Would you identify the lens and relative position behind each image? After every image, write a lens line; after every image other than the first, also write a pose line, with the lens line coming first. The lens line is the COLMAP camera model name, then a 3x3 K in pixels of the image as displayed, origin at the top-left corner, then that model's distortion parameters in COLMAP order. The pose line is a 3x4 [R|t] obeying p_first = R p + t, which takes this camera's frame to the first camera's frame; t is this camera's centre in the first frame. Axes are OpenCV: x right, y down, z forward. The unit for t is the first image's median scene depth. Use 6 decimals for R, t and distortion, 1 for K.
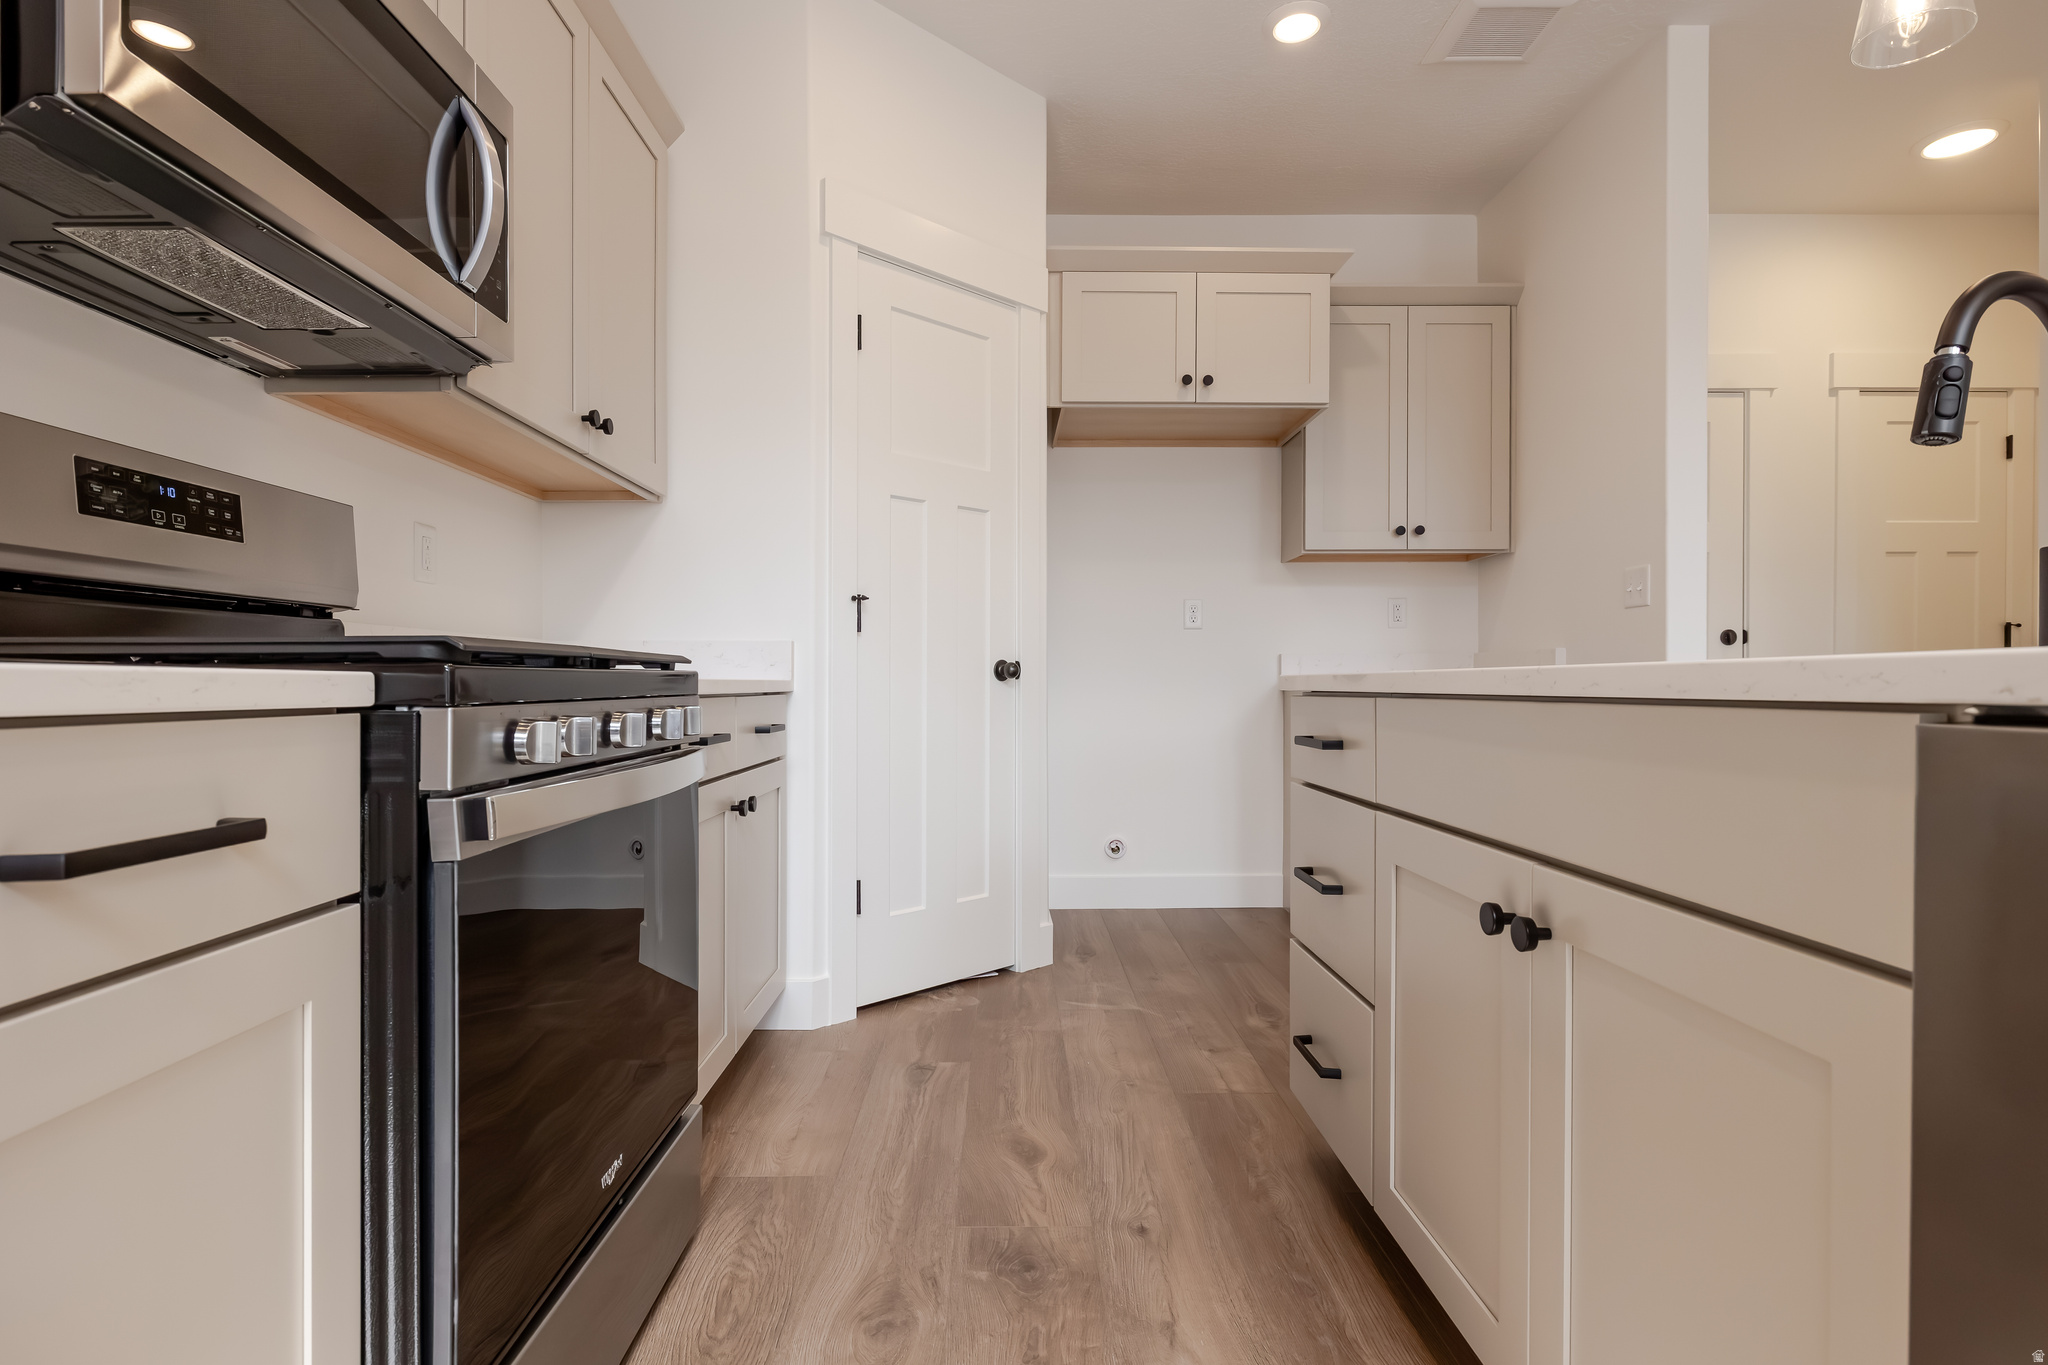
lens RADIAL K [[1063.6, 0, 1050.4], [0, 1063.6, 667.5], [0, 0, 1]] dist [-0.006136, 0.000986]
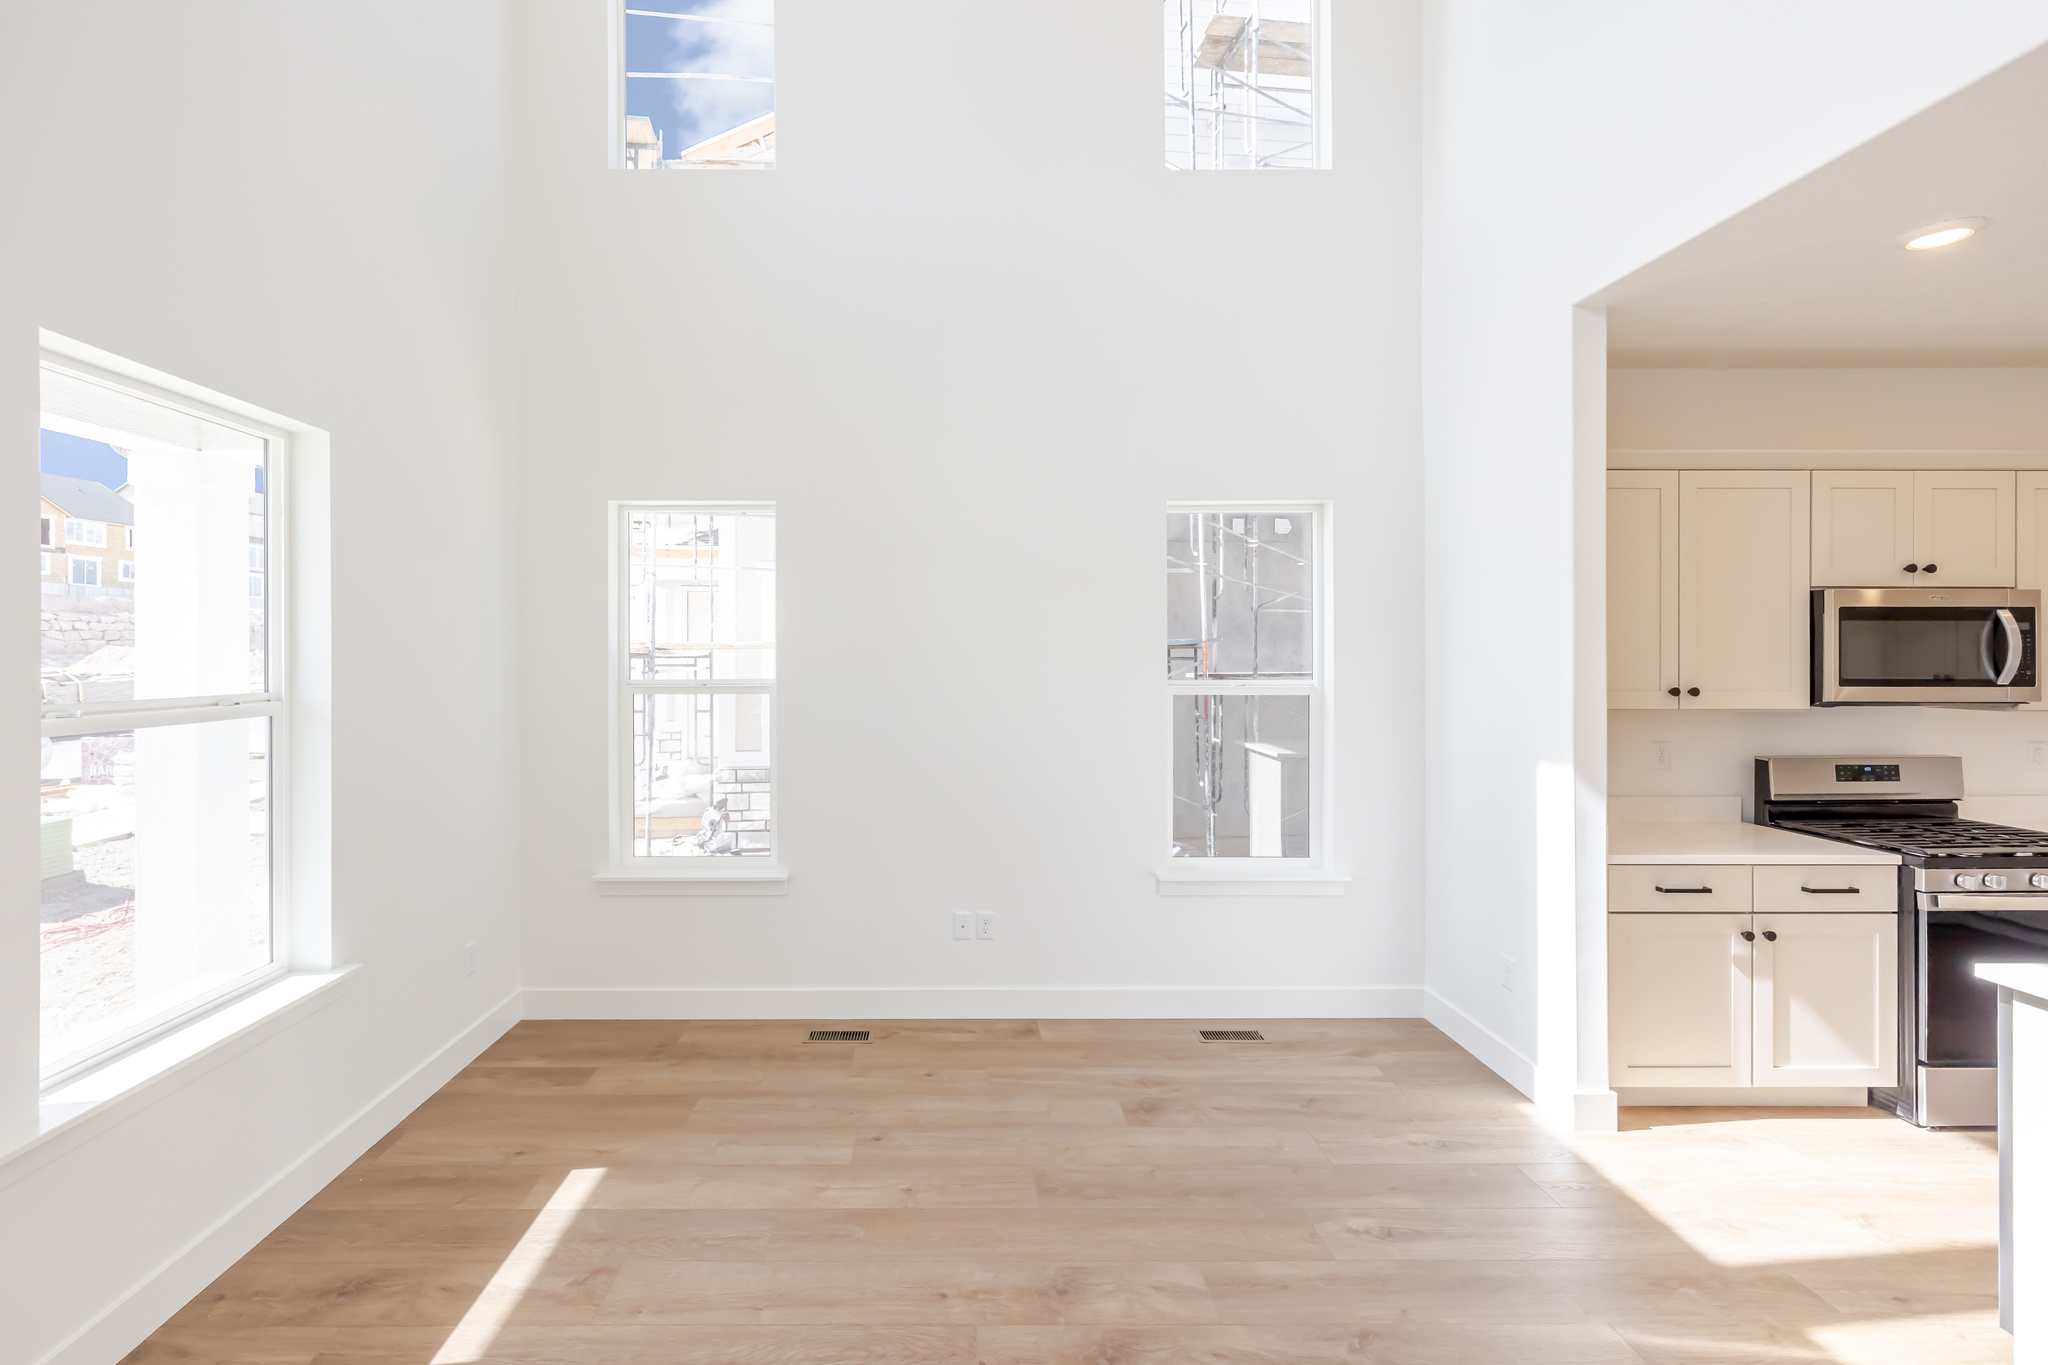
lens RADIAL K [[886.4, 0, 941.5], [0, 886.4, 669.5], [0, 0, 1]] dist [0.001607, -0.001812]
pose [[-0.029085, 0.013996, -0.999479, 1.047208], [0.012556, 0.999828, 0.013635, -0.298038], [0.999498, -0.012152, -0.029256, -0.932868]]
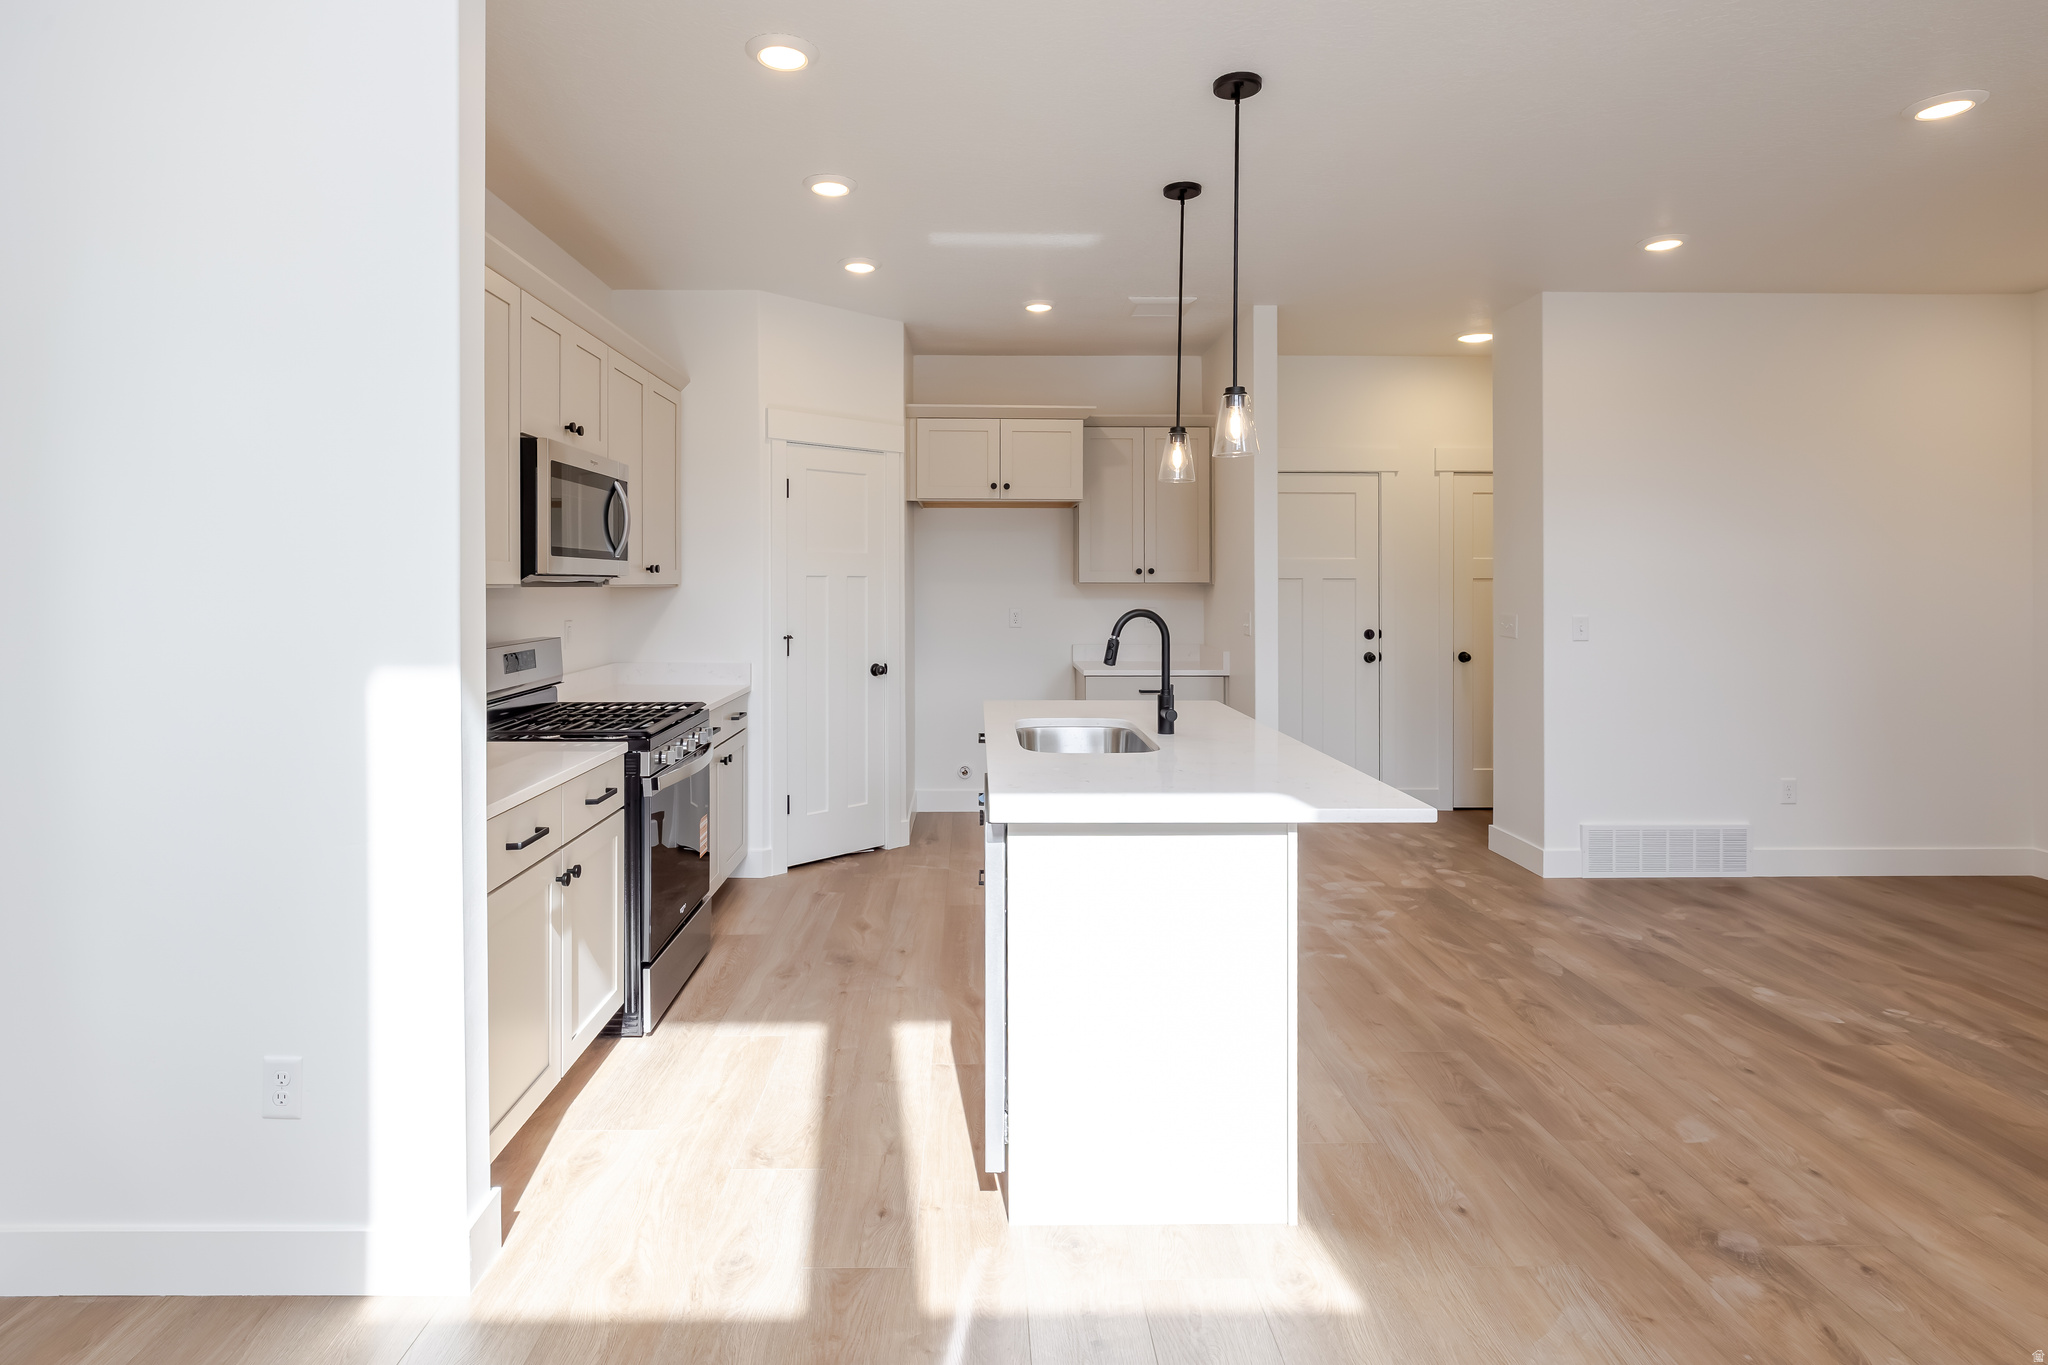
lens RADIAL K [[1063.6, 0, 997.3], [0, 1063.6, 583.5], [0, 0, 1]] dist [-0.006136, 0.000986]
pose [[0.999930, 0.001693, -0.011745, 0.234014], [-0.001549, 0.999923, 0.012274, -0.217200], [0.011765, -0.012255, 0.999856, -0.949743]]
